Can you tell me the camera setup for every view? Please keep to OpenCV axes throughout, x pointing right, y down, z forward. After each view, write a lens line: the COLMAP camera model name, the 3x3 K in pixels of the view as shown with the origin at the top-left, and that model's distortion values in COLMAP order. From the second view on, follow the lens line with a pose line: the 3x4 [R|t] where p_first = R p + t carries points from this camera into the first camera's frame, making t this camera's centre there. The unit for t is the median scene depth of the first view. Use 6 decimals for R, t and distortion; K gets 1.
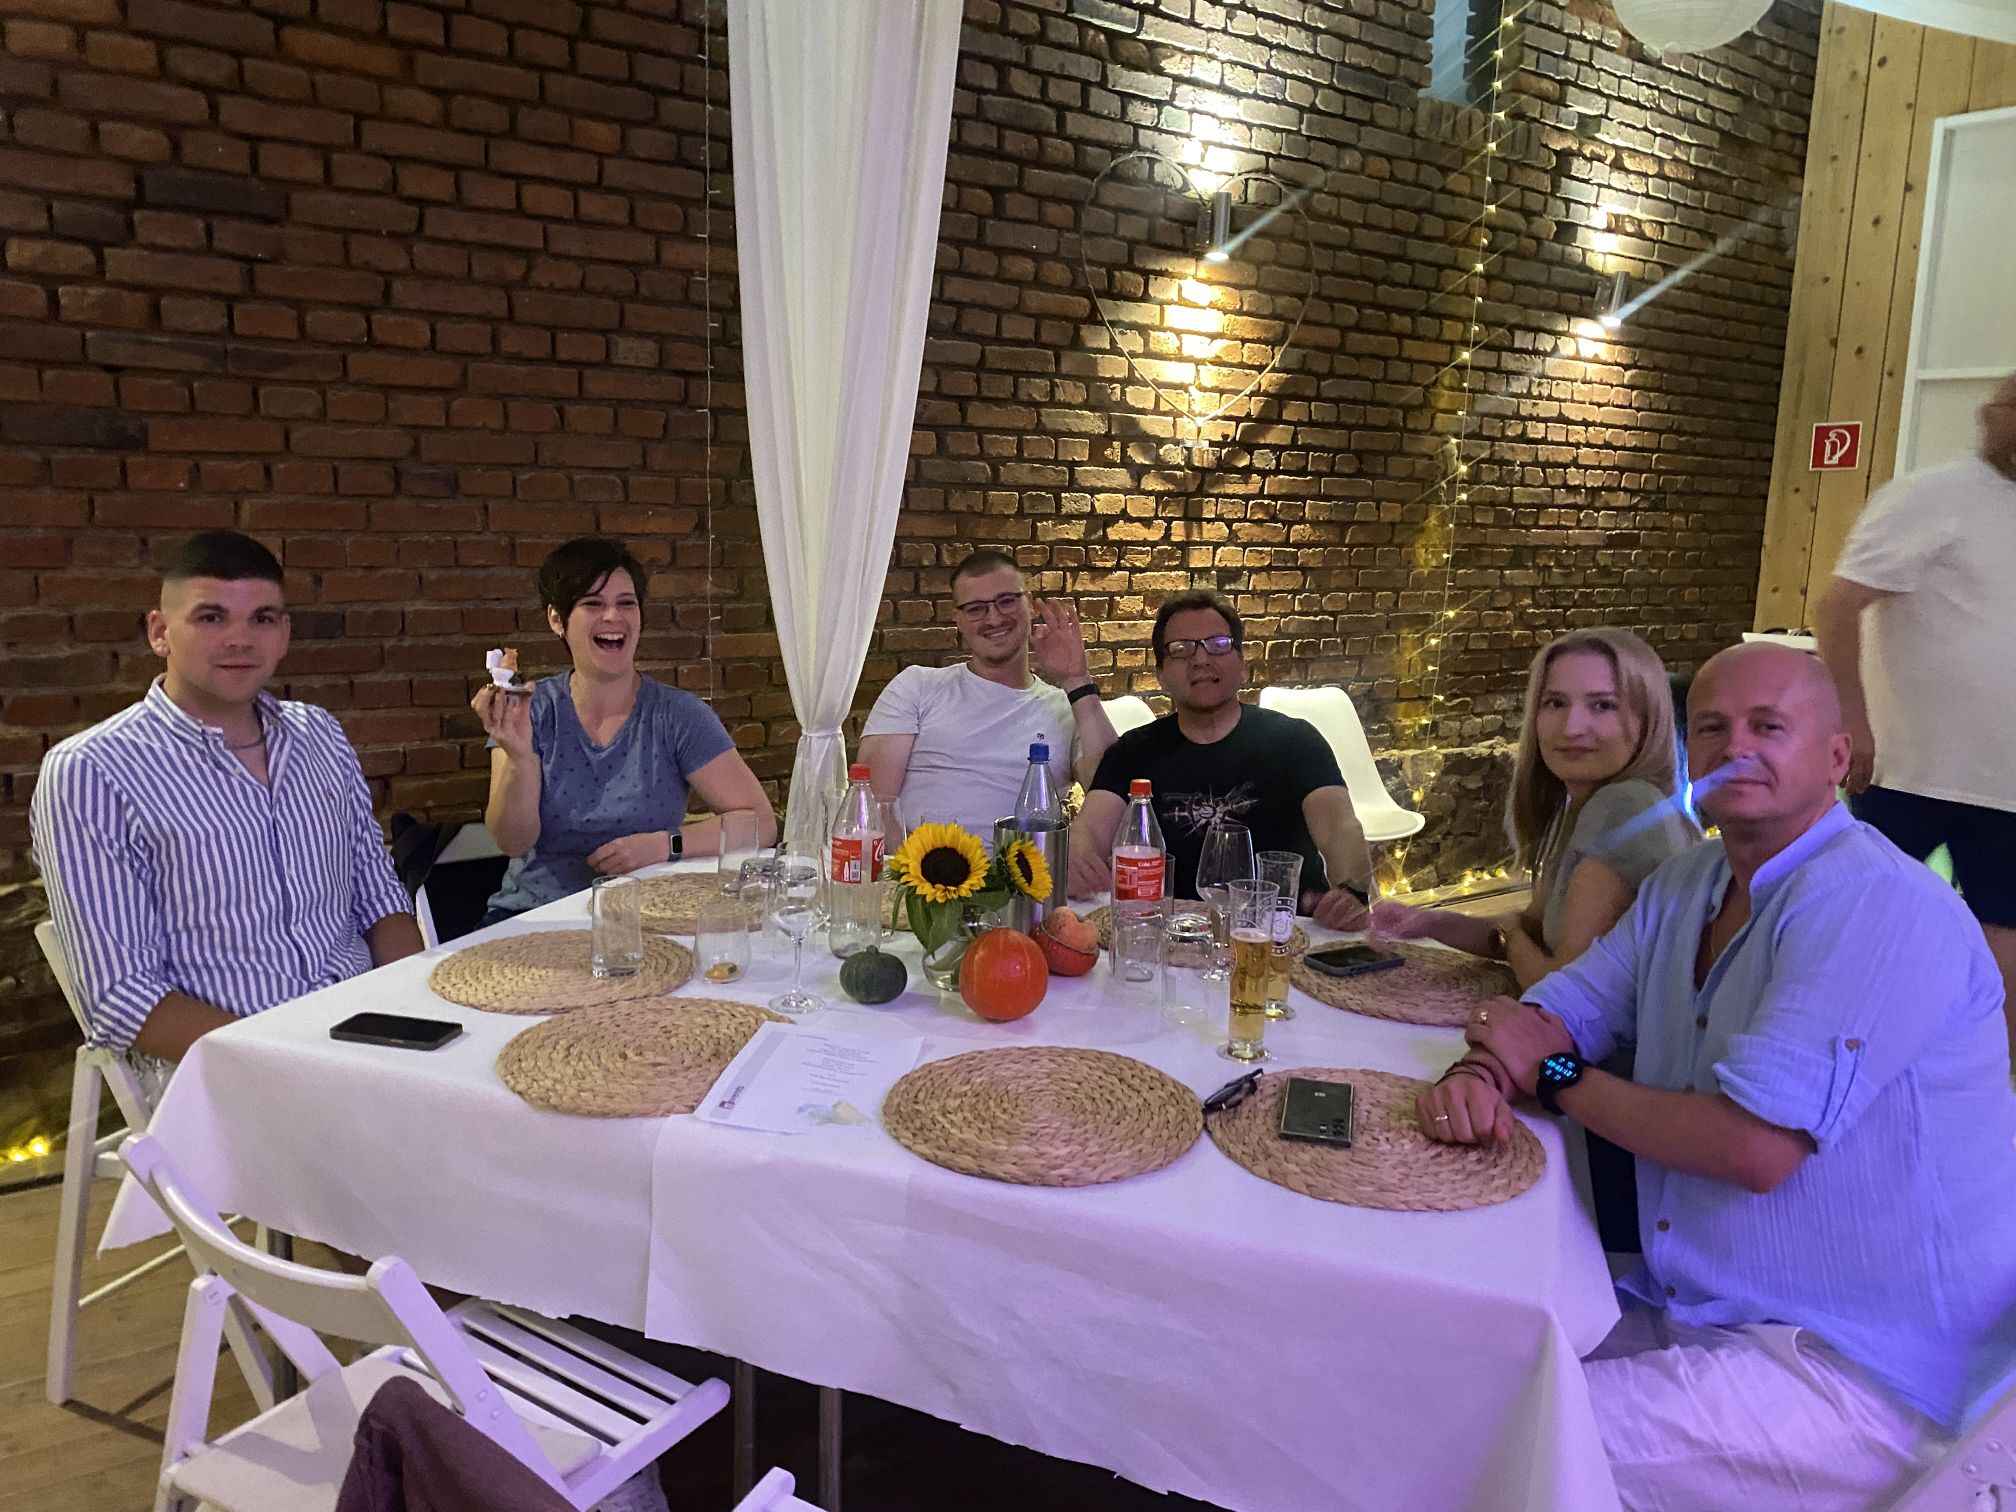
lens RADIAL K [[1528.5, 0, 1007.3], [0, 1528.5, 752.9], [0, 0, 1]] dist [0.012225, -0.017387]
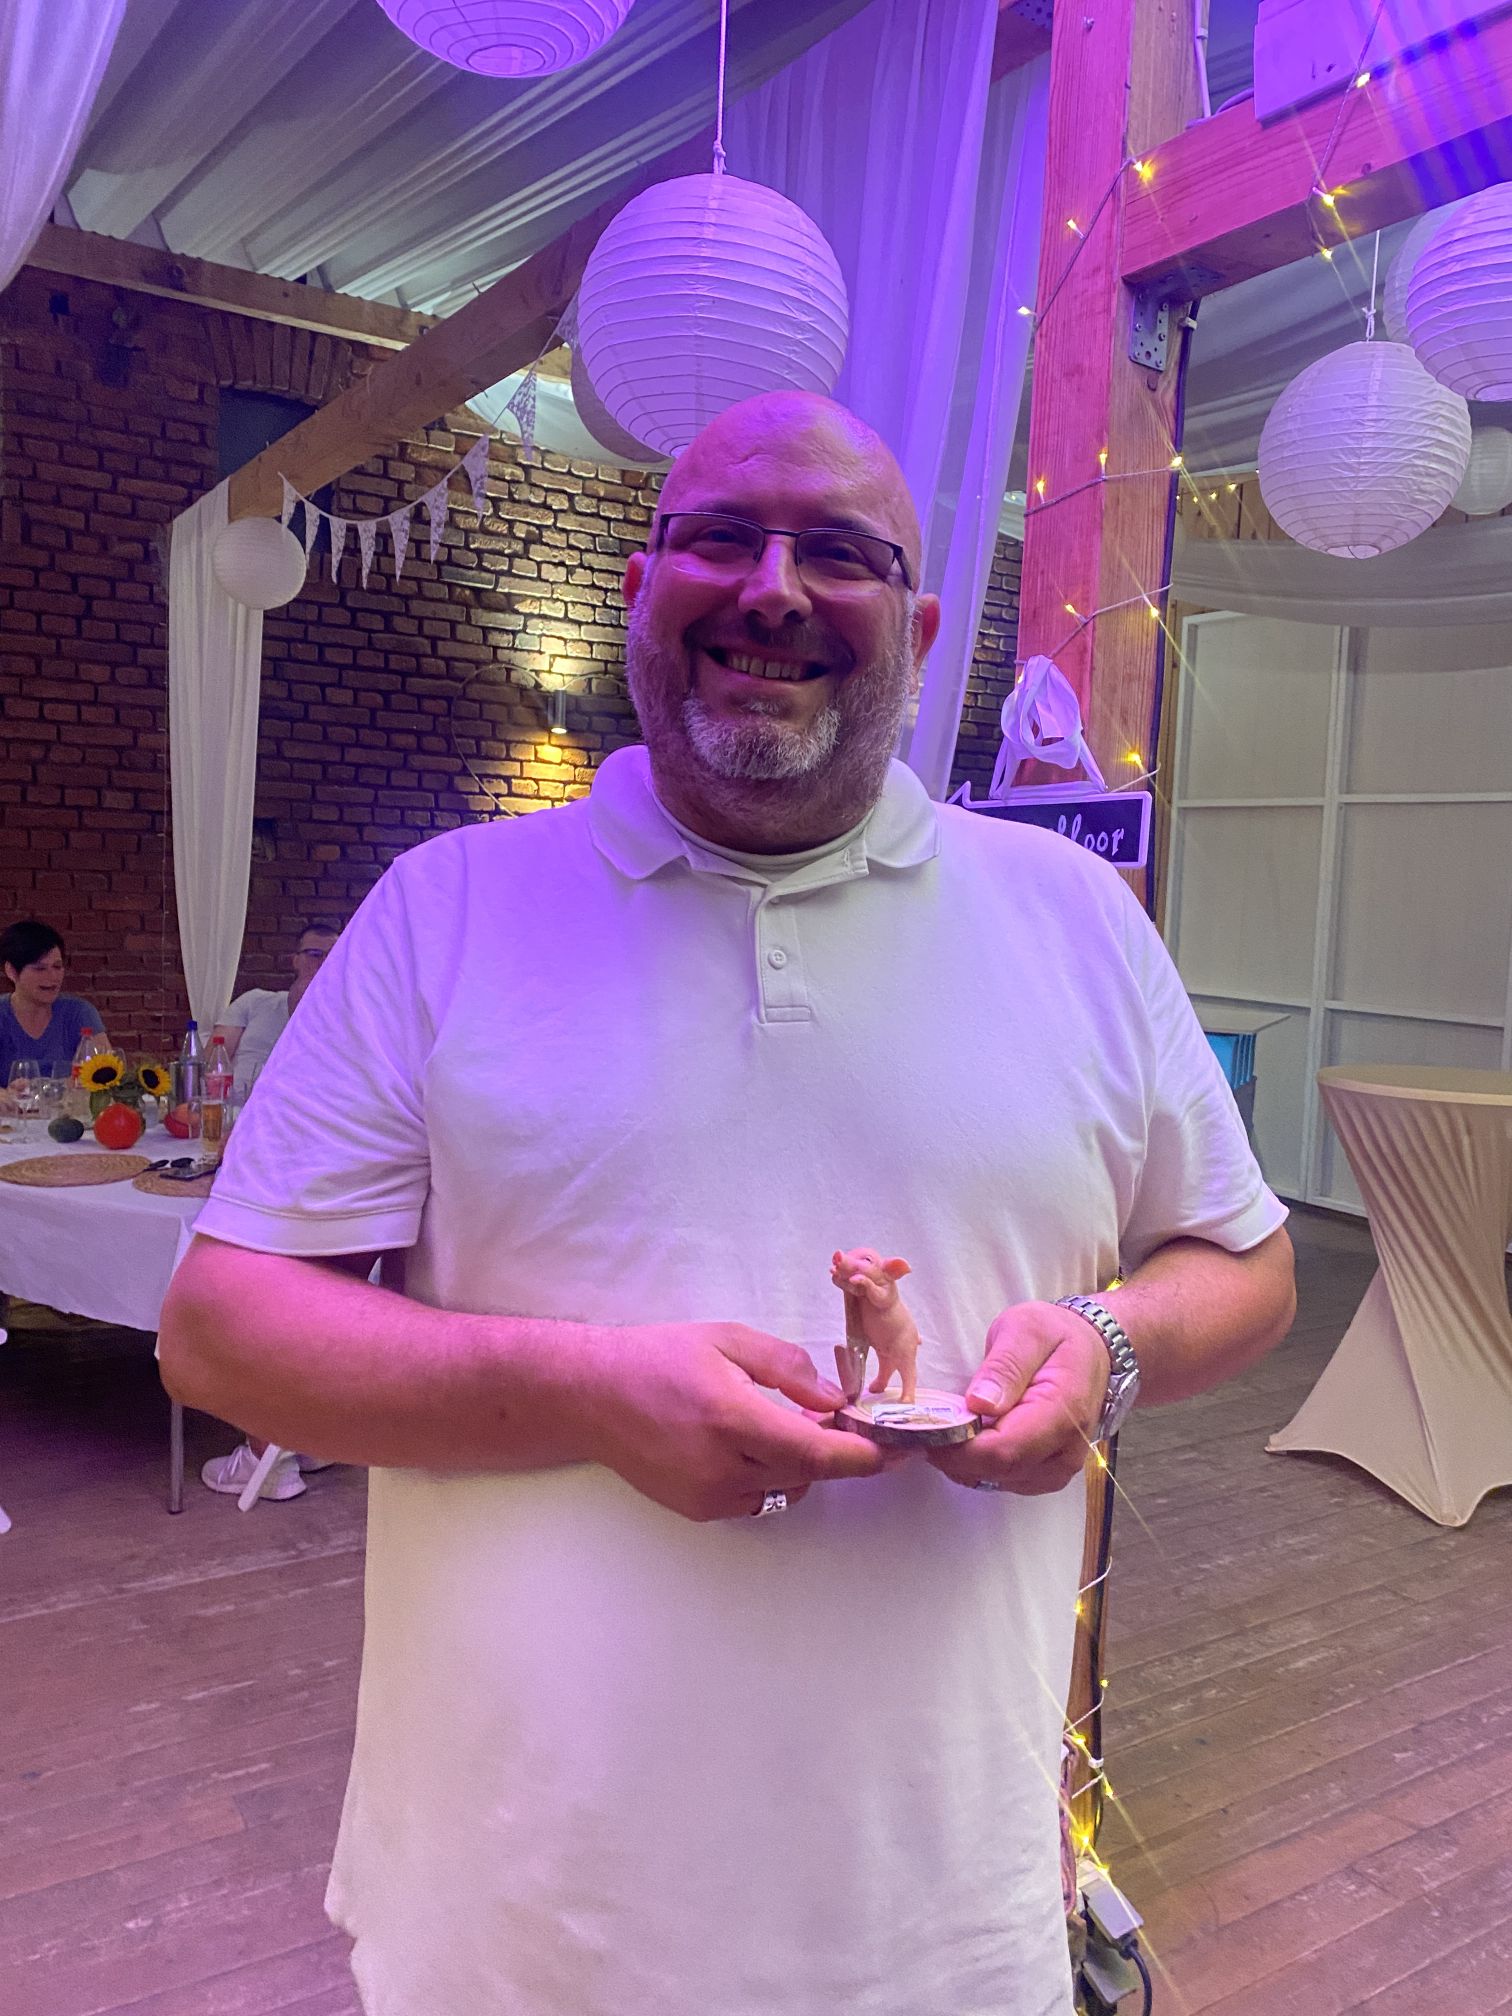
lens RADIAL K [[1528.5, 0, 760.6], [0, 1528.5, 1012.4], [0, 0, 1]] dist [0.012225, -0.017387]
pose [[0.997785, 0.020334, -0.063337, 0.460193], [-0.024918, 0.997062, -0.072436, 0.054282], [0.061678, 0.073853, 0.995360, -0.473274]]
